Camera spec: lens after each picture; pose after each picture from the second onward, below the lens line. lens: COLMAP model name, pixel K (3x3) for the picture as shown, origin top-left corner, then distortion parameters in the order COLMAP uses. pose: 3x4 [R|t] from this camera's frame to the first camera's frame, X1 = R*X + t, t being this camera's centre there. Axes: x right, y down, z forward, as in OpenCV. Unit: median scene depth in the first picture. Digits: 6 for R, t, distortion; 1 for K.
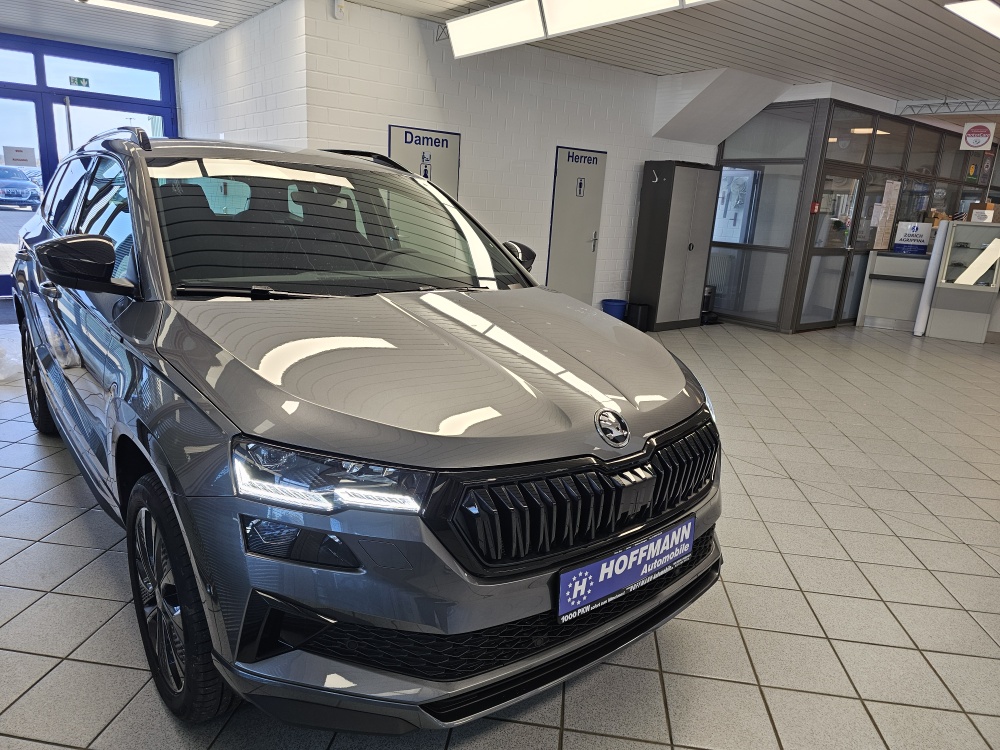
lens RADIAL K [[708.6, 0, 500.0], [0, 708.6, 375.0], [0, 0, 1]] dist [0.013540, -0.006240]
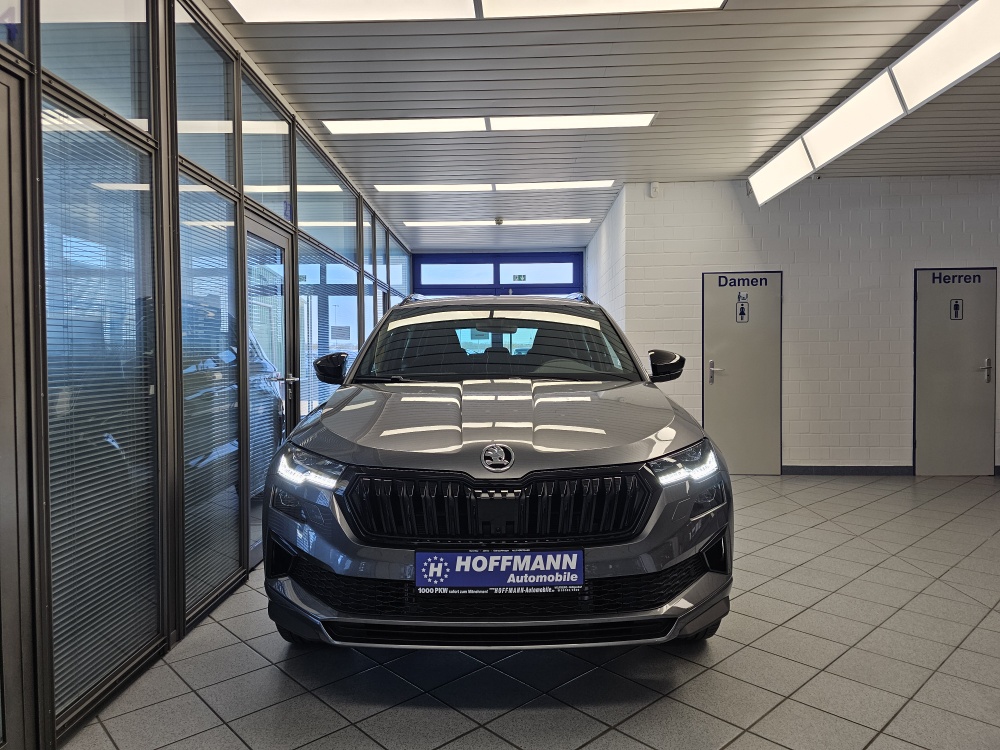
lens RADIAL K [[708.6, 0, 500.0], [0, 708.6, 375.0], [0, 0, 1]] dist [0.013540, -0.006240]
pose [[0.729254, -0.049851, -0.682425, 0.977505], [-0.116335, 0.973789, -0.195453, 0.167978], [0.674281, 0.221925, 0.704339, 0.063849]]
